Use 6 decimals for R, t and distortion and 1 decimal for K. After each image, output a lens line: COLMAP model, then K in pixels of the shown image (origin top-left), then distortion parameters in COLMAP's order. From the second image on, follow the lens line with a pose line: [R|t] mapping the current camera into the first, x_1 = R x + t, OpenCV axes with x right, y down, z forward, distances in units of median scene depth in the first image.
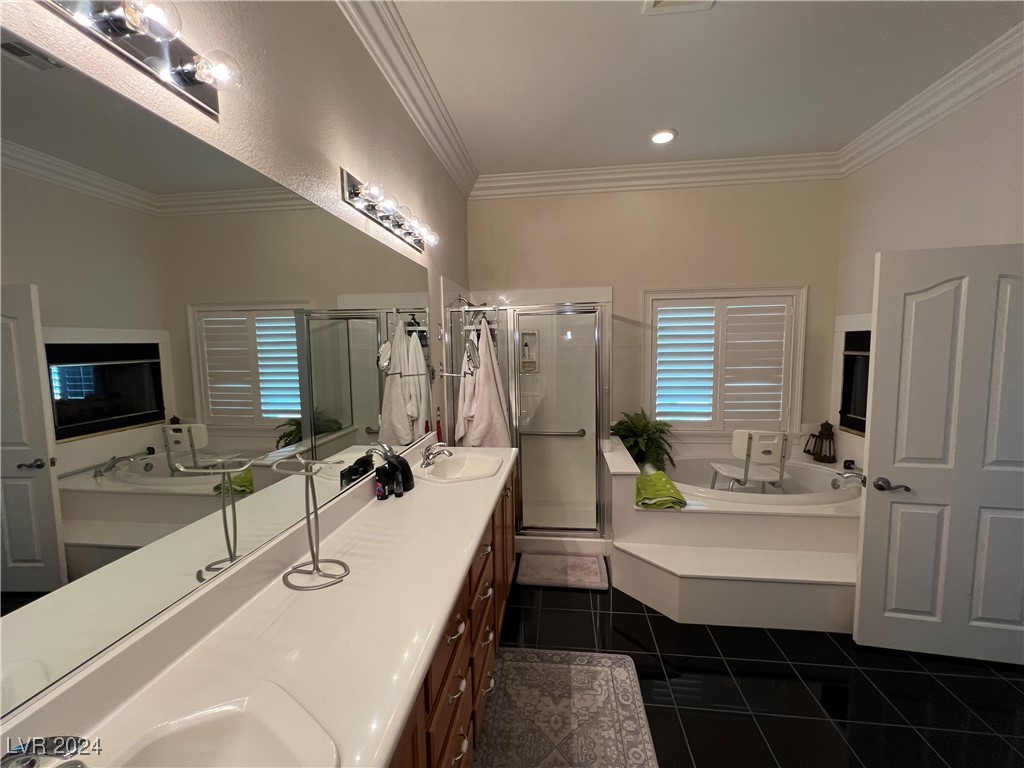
lens RADIAL K [[404.6, 0, 510.3], [0, 404.6, 381.8], [0, 0, 1]] dist [-0.004046, 0.000315]
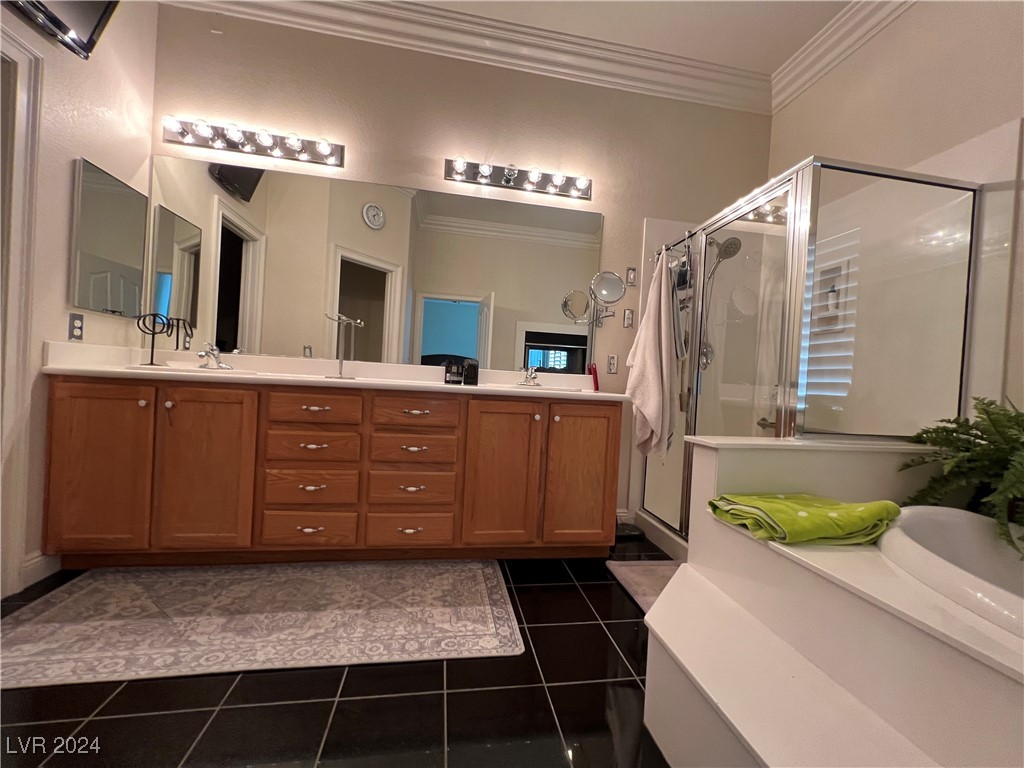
lens RADIAL K [[404.6, 0, 514.2], [0, 404.6, 380.4], [0, 0, 1]] dist [-0.004046, 0.000315]
pose [[0.294388, 0.037667, -0.954943, 1.040336], [-0.139982, 0.990146, -0.004098, 0.247436], [0.945379, 0.134882, 0.296760, 0.793920]]
